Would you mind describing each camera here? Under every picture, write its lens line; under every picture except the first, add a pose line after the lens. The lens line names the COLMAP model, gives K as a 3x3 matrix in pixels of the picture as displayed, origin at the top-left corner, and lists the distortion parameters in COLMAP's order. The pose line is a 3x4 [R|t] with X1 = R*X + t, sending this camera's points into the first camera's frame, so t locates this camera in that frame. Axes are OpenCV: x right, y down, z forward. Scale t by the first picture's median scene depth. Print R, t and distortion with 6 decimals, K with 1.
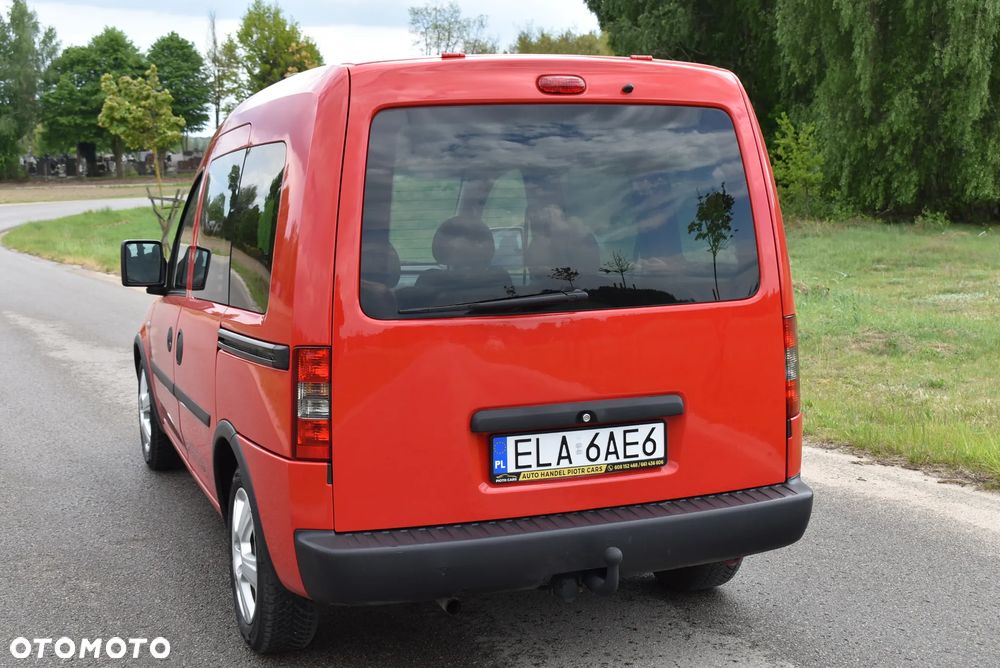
lens RADIAL K [[1410.3, 0, 497.9], [0, 1410.3, 334.9], [0, 0, 1]] dist [-0.020835, 0.028972]
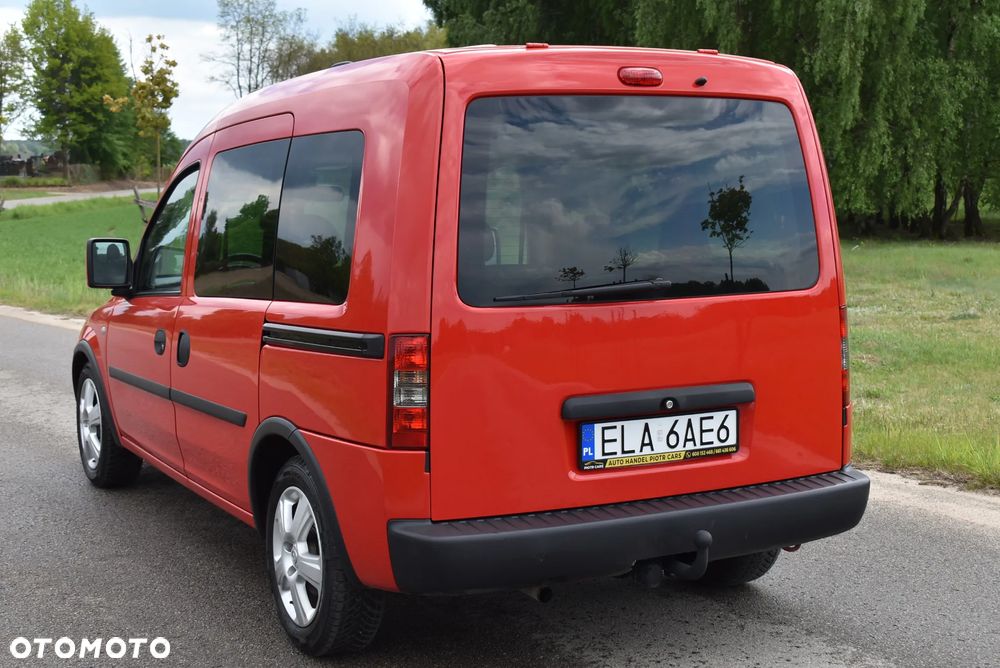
lens RADIAL K [[1564.7, 0, 499.2], [0, 1564.7, 333.8], [0, 0, 1]] dist [-0.012547, 0.080662]
pose [[0.991979, -0.005896, 0.126263, -0.194858], [0.008363, 0.999784, -0.019018, 0.027588], [-0.126124, 0.019921, 0.991814, -0.097892]]
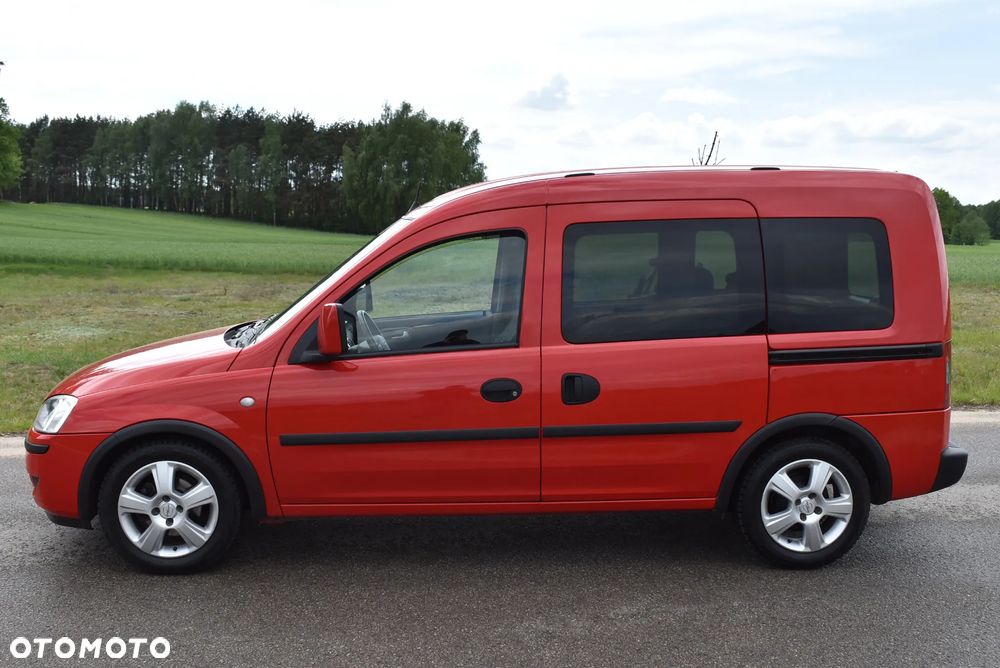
lens RADIAL K [[1098.6, 0, 522.9], [0, 1098.6, 333.9], [0, 0, 1]] dist [-0.067513, -0.009476]
pose [[0.248972, -0.086580, 0.964633, -1.431405], [0.102562, 0.992753, 0.062633, -0.125752], [-0.963065, 0.083341, 0.256047, 1.080837]]
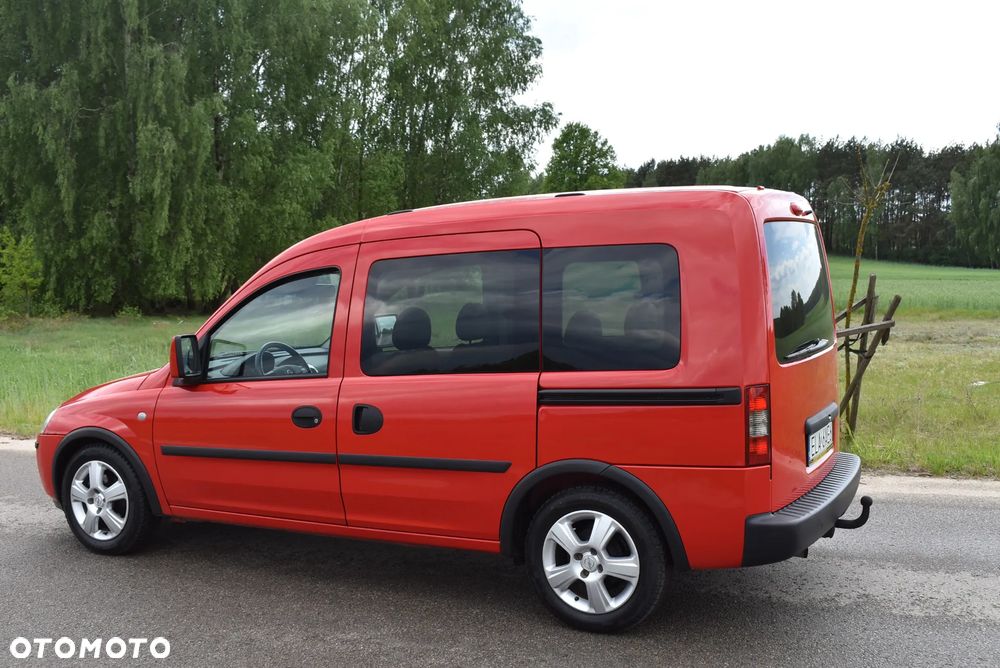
lens RADIAL K [[1141.9, 0, 502.2], [0, 1141.9, 332.7], [0, 0, 1]] dist [-0.052800, 0.001713]
pose [[0.734136, -0.047330, 0.677351, -1.034343], [0.092587, 0.995228, -0.030807, -0.031284], [-0.672661, 0.085330, 0.735015, 0.295234]]
